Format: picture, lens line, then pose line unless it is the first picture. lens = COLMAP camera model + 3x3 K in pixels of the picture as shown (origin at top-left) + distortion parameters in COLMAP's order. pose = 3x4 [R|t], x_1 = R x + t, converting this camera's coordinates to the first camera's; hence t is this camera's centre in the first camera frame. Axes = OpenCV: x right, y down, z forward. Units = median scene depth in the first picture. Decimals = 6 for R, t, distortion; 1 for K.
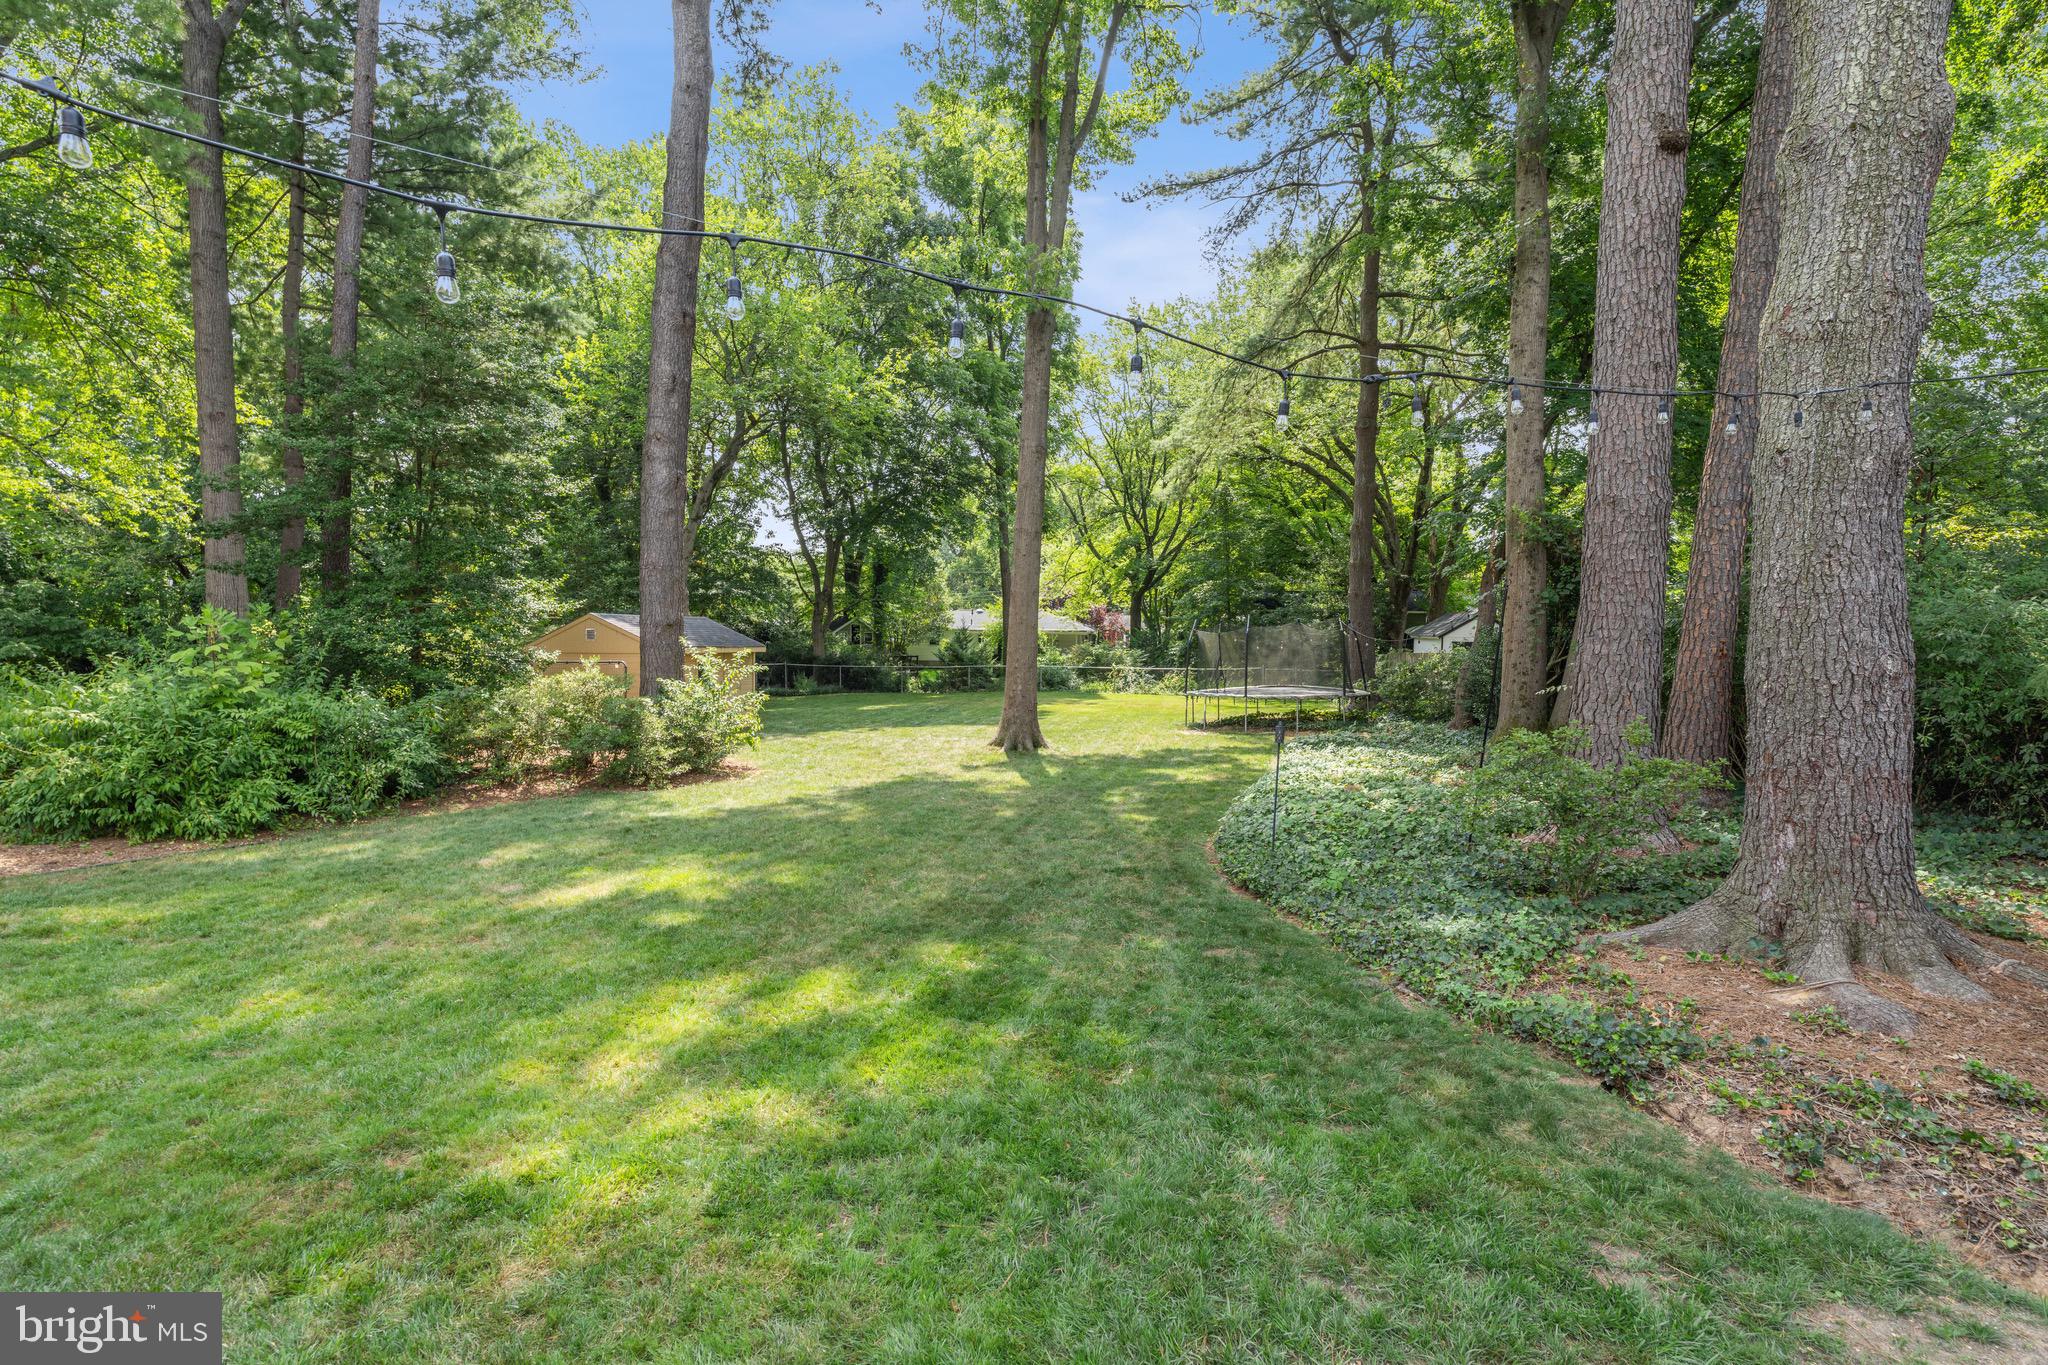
lens RADIAL K [[990.9, 0, 1016.4], [0, 990.9, 683.0], [0, 0, 1]] dist [0.001306, 0.000364]
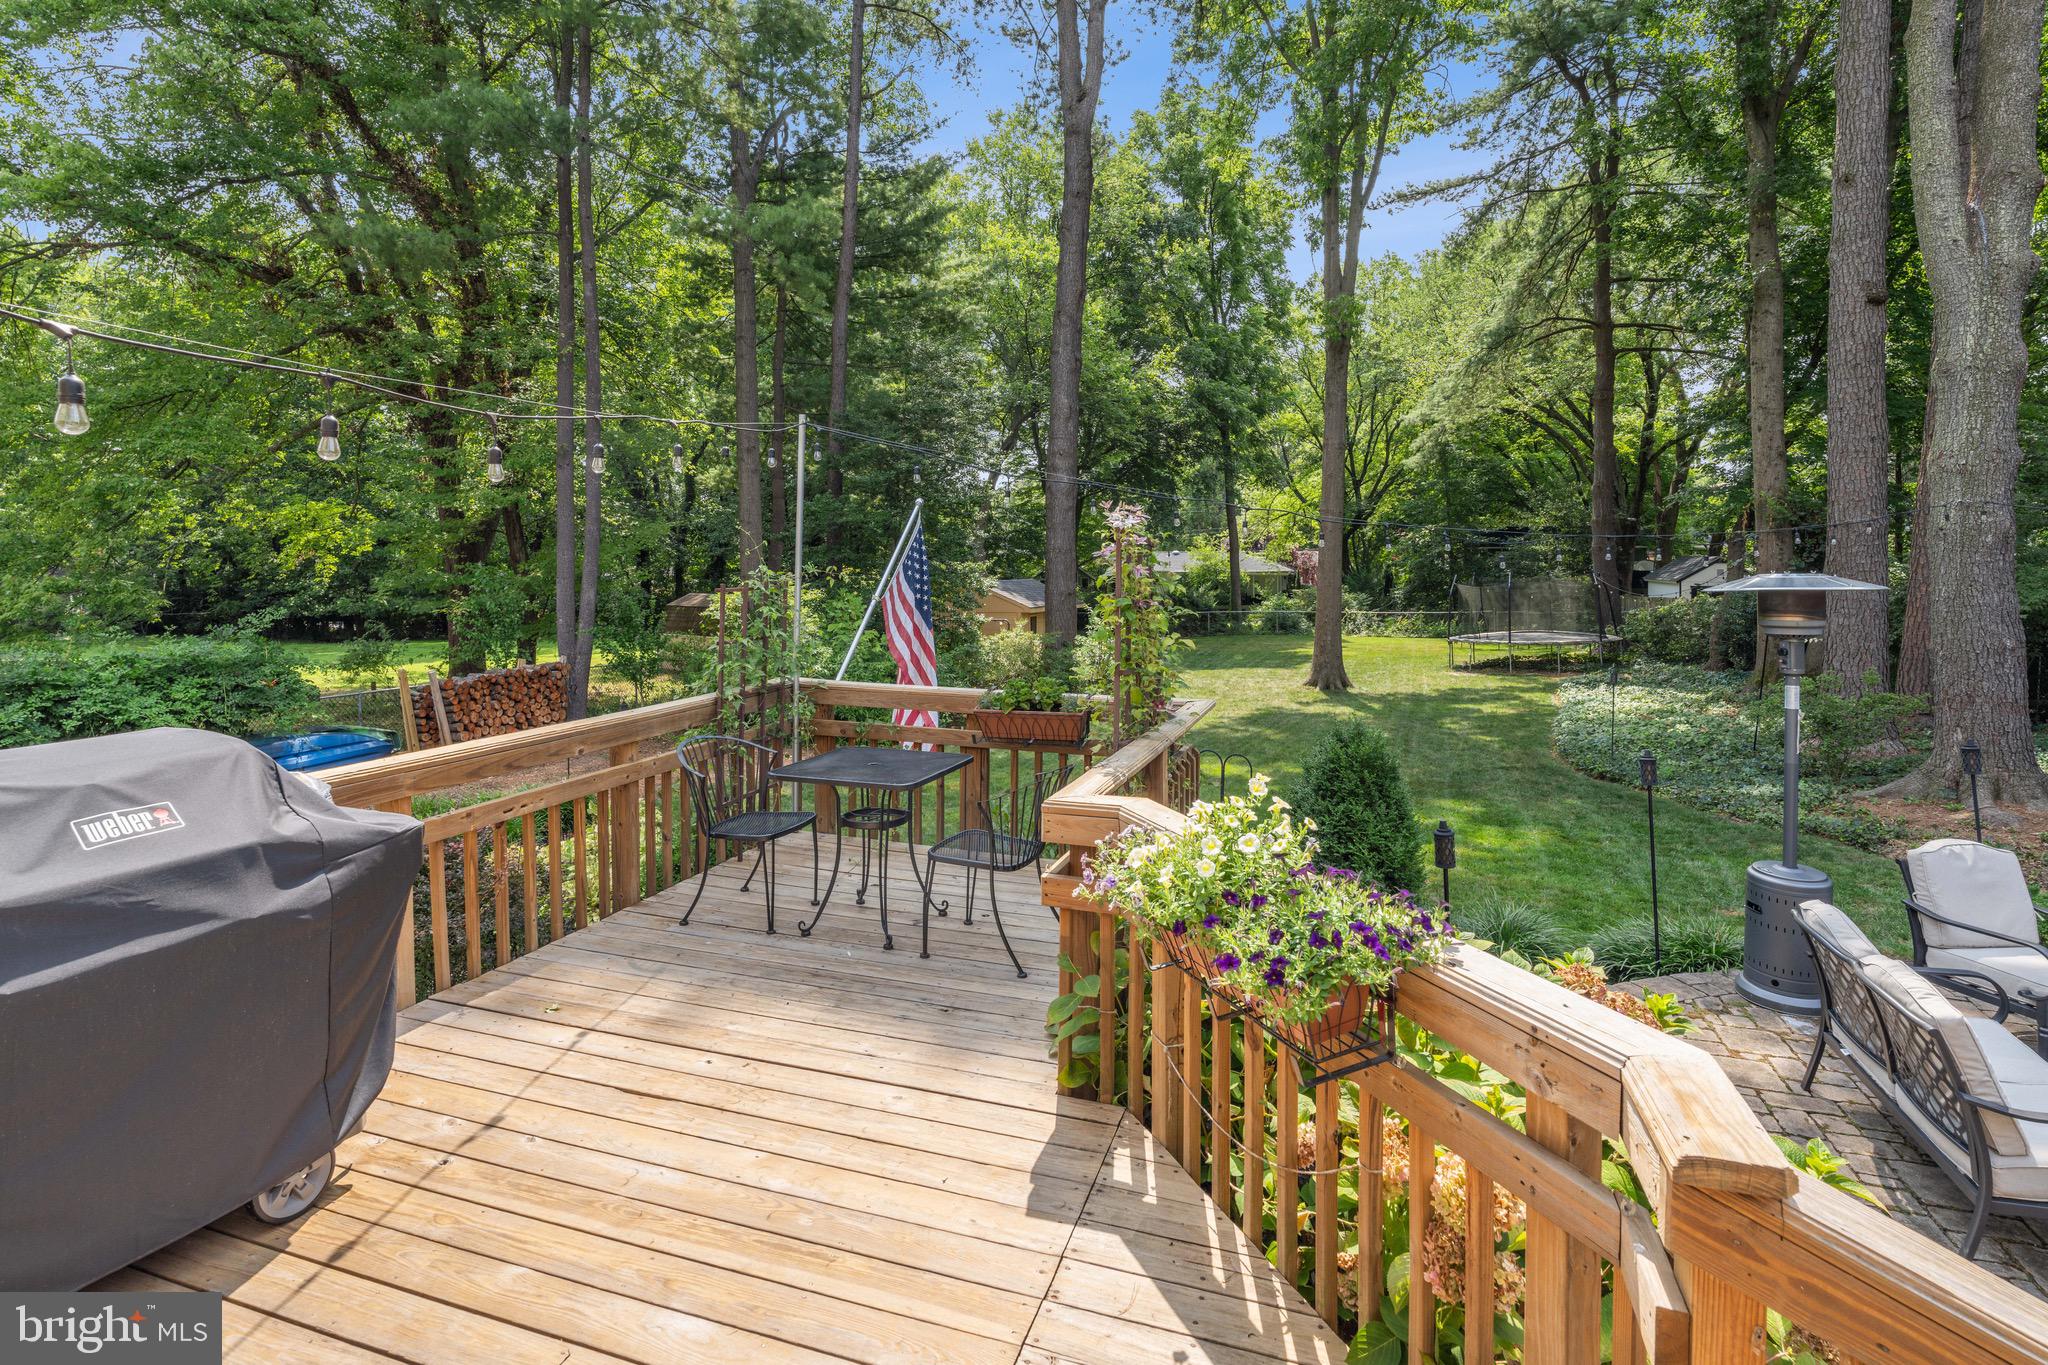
lens RADIAL K [[990.9, 0, 1066.2], [0, 990.9, 568.9], [0, 0, 1]] dist [0.001306, 0.000364]
pose [[0.990931, -0.017244, -0.133259, -0.119039], [0.010023, 0.998454, -0.054670, -0.013306], [0.133996, 0.052839, 0.989572, -0.205347]]
